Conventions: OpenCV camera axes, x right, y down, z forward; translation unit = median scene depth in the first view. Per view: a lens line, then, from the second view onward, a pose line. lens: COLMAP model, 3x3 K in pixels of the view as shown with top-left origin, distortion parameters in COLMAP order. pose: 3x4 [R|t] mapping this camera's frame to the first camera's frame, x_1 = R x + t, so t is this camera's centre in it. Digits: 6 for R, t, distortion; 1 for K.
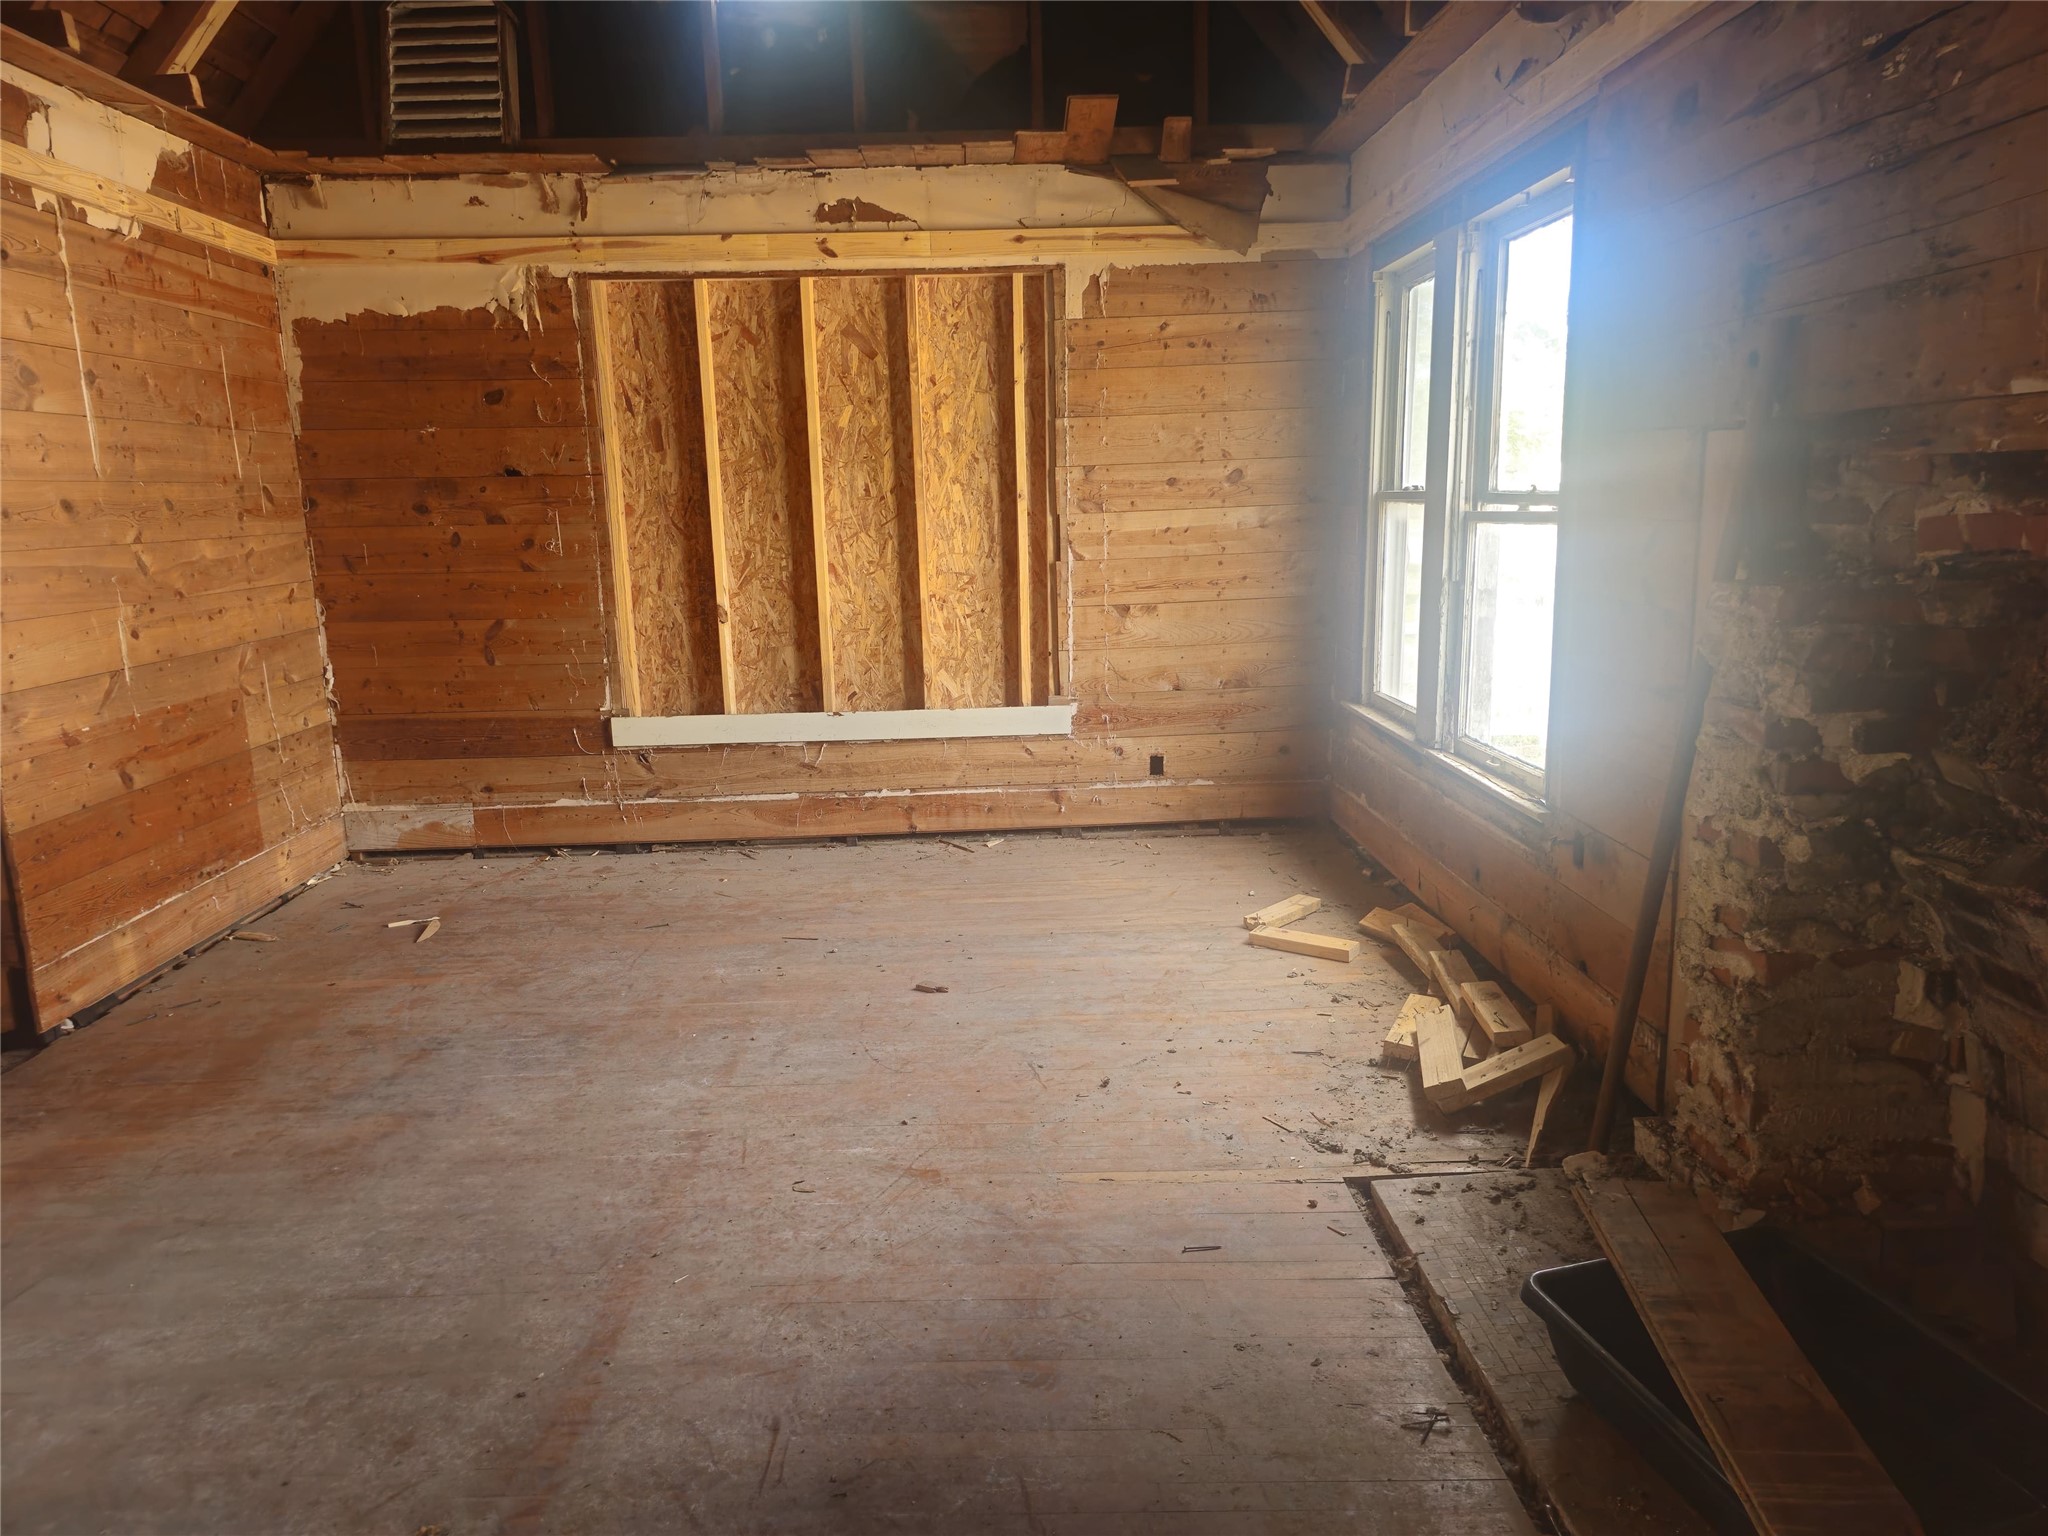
lens RADIAL K [[1339.5, 0, 1028.0], [0, 1339.5, 766.2], [0, 0, 1]] dist [0.053023, -0.044690]
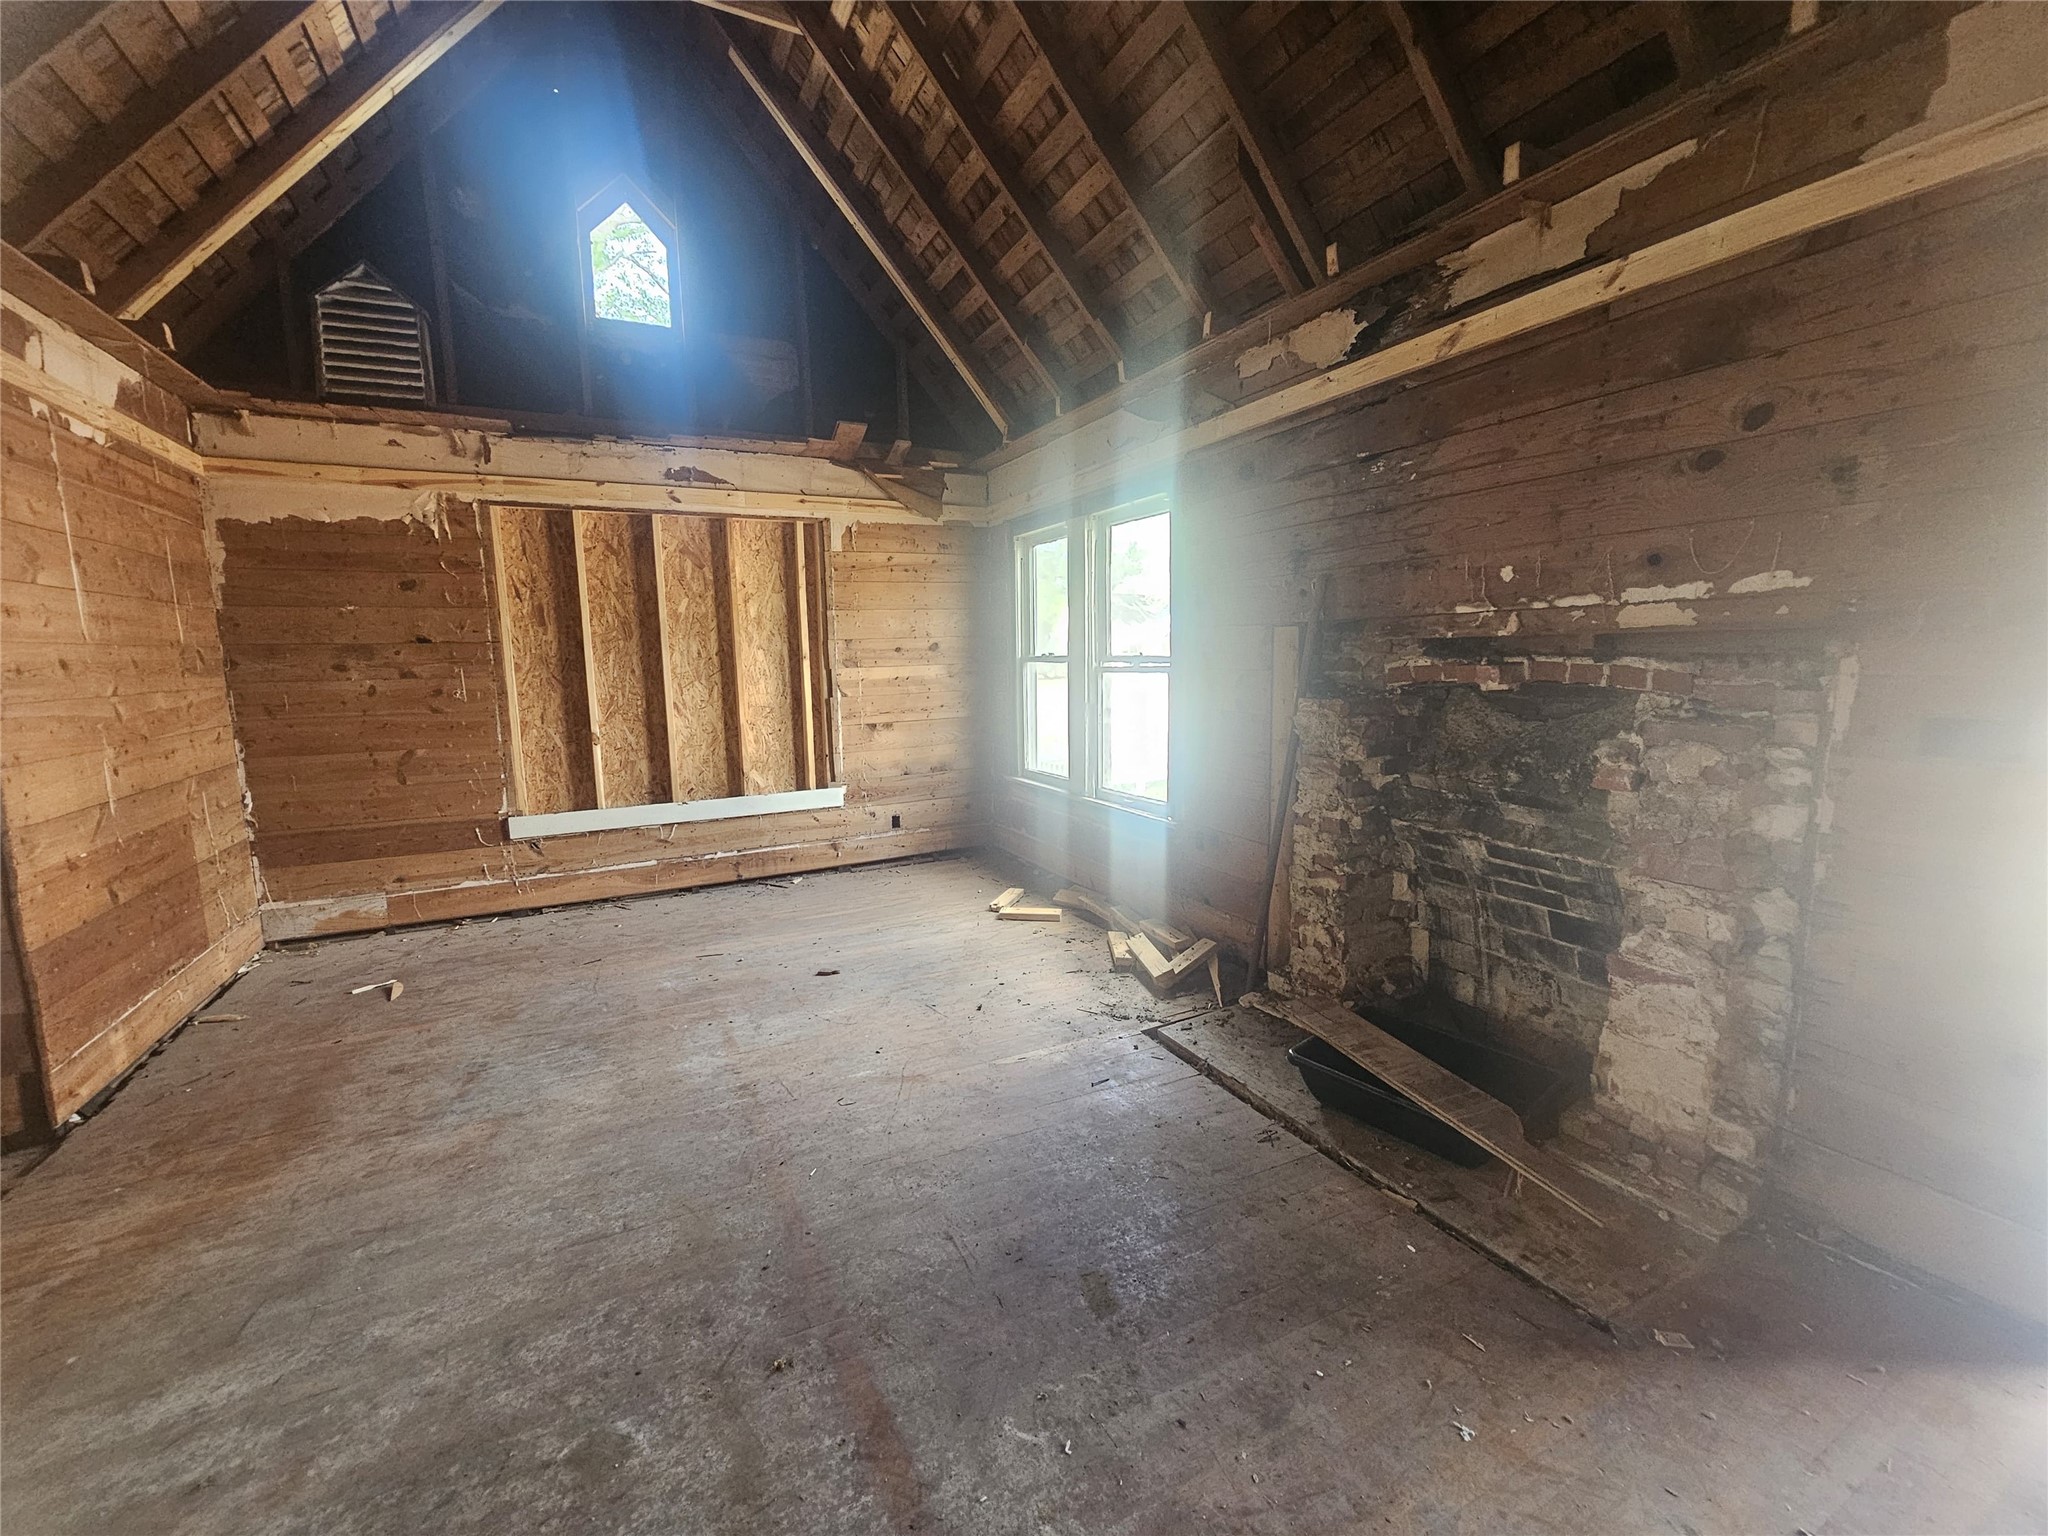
lens RADIAL K [[834.4, 0, 1023.4], [0, 834.4, 763.9], [0, 0, 1]] dist [-0.000297, -0.000306]
pose [[0.907301, -0.049428, 0.417565, -0.198467], [0.081170, 0.994977, -0.058590, 0.001635], [-0.412572, 0.087053, 0.906756, 0.014030]]
